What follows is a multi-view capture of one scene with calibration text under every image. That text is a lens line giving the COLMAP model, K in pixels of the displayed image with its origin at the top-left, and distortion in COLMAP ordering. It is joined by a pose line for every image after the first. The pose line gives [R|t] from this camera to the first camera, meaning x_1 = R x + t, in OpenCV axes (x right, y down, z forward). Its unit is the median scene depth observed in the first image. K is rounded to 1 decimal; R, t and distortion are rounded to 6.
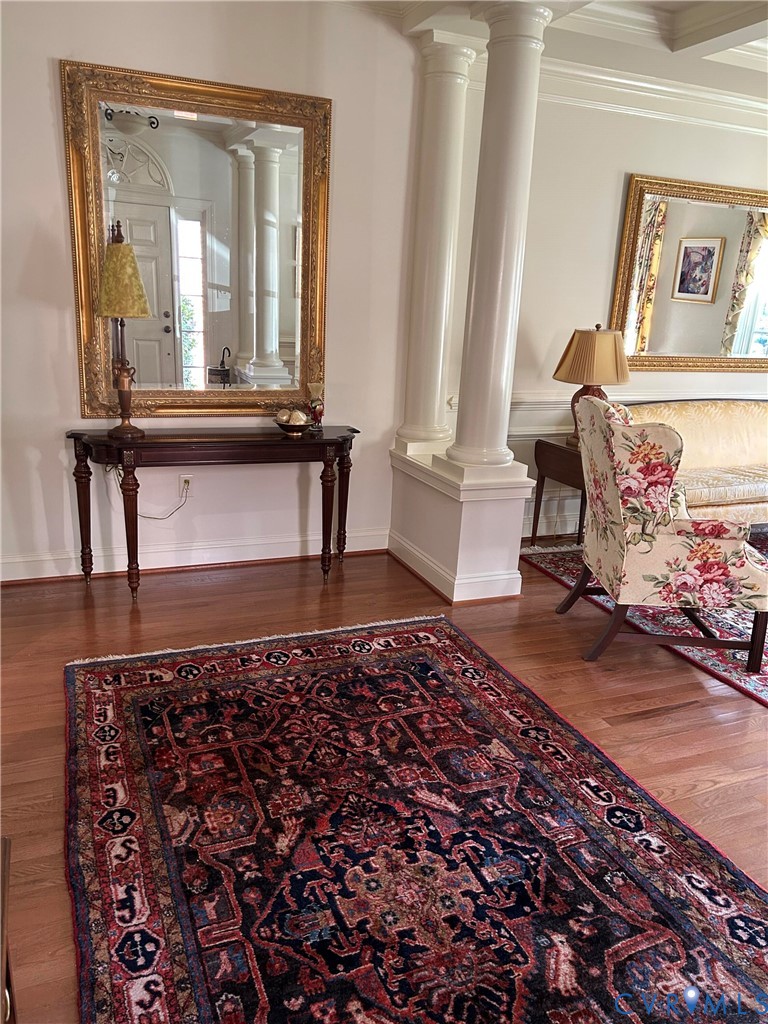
lens RADIAL K [[759.9, 0, 380.7], [0, 759.9, 510.3], [0, 0, 1]] dist [0.016314, 0.000735]
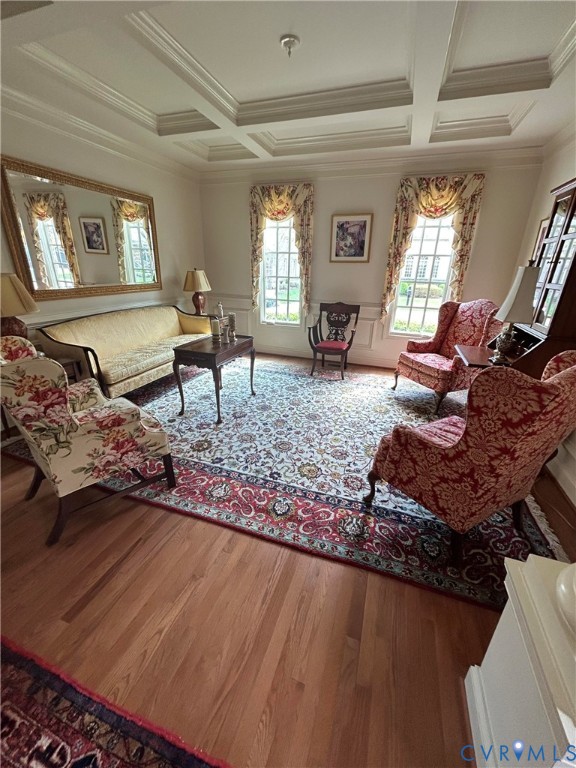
lens RADIAL K [[309.6, 0, 286.6], [0, 309.6, 385.1], [0, 0, 1]] dist [0.003217, 0.000475]
pose [[0.665649, -0.299711, 0.683436, 0.274016], [0.209063, 0.954030, 0.214754, -0.090657], [-0.716382, -0.000070, 0.697708, 0.378174]]
